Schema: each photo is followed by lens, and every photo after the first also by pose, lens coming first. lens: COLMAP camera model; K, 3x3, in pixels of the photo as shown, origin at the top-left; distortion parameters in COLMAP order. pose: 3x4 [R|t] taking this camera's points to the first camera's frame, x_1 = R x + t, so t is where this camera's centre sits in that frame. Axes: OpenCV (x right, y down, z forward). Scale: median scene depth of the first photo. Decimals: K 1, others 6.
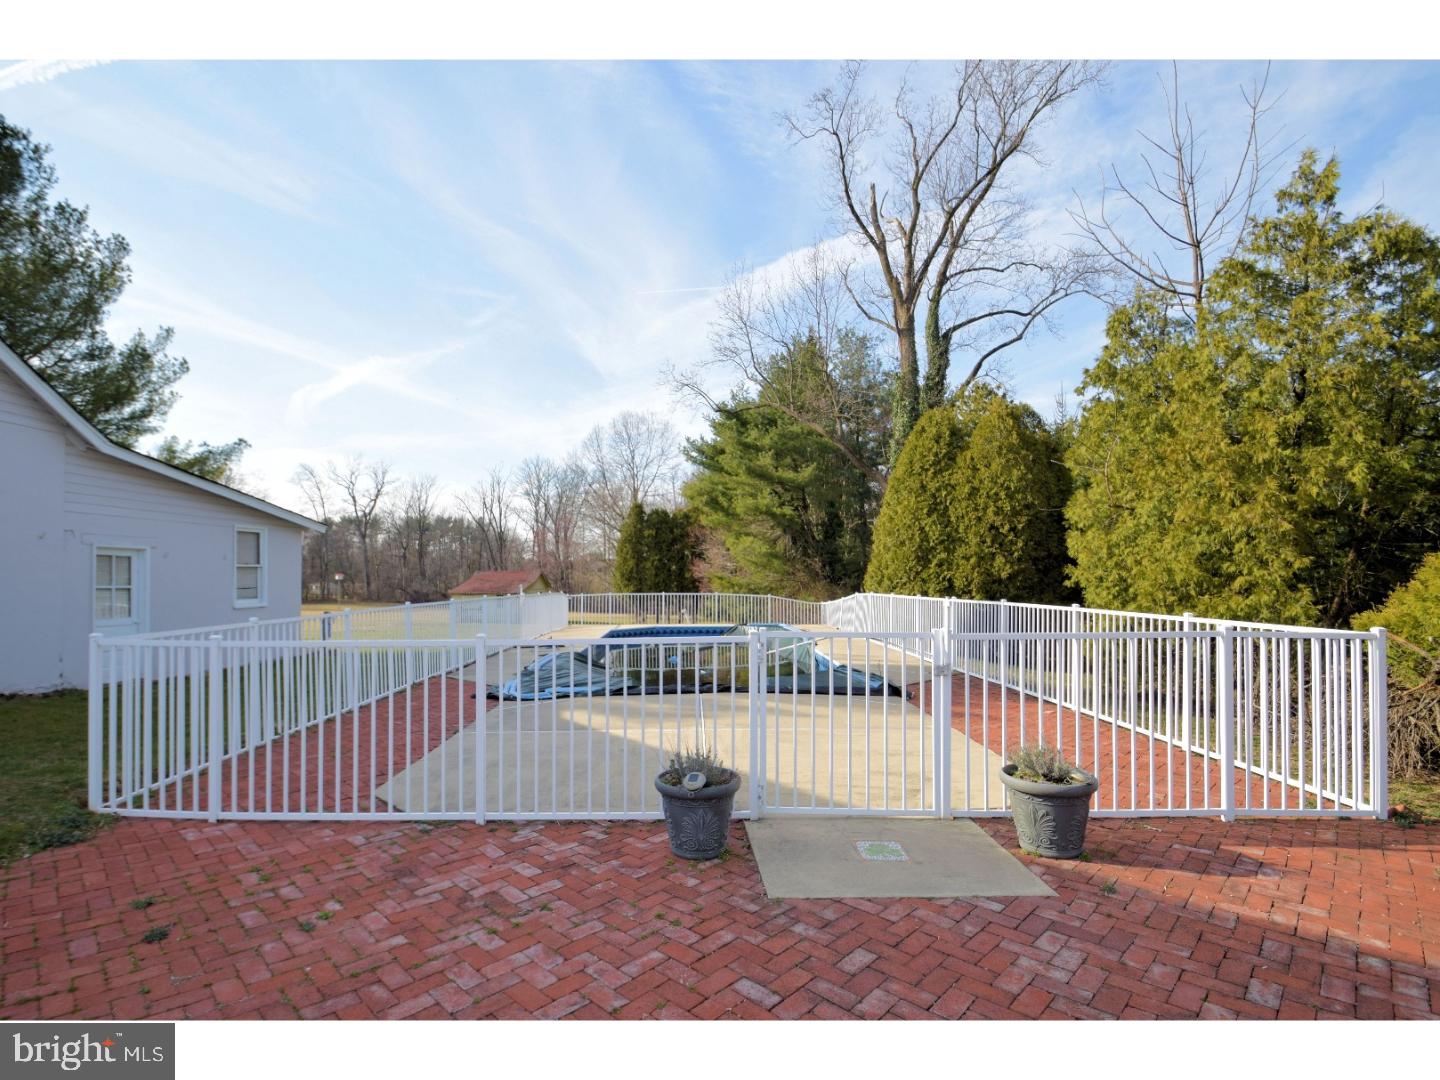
lens RADIAL K [[687.1, 0, 725.3], [0, 687.1, 531.2], [0, 0, 1]] dist [-0.001182, -0.000082]
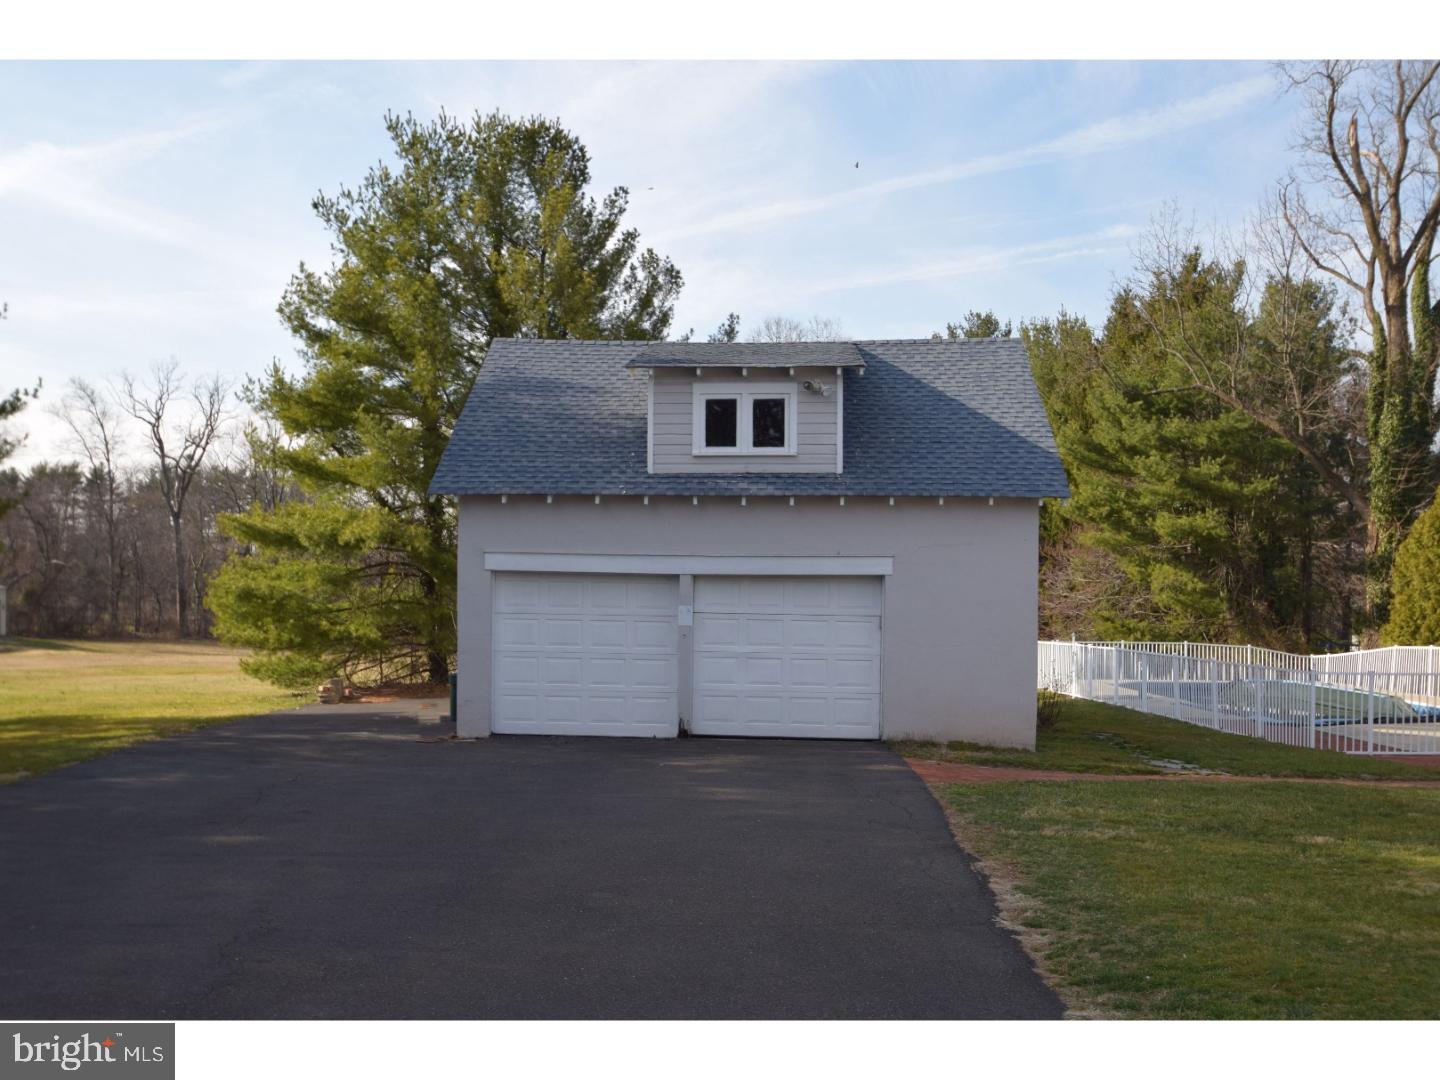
lens RADIAL K [[1482.5, 0, 717.5], [0, 1482.5, 543.7], [0, 0, 1]] dist [-0.101639, 0.000000]
pose [[0.999958, 0.007993, 0.004492, -0.490107], [-0.008121, 0.999537, 0.029338, -0.063416], [-0.004256, -0.029373, 0.999559, -0.615275]]
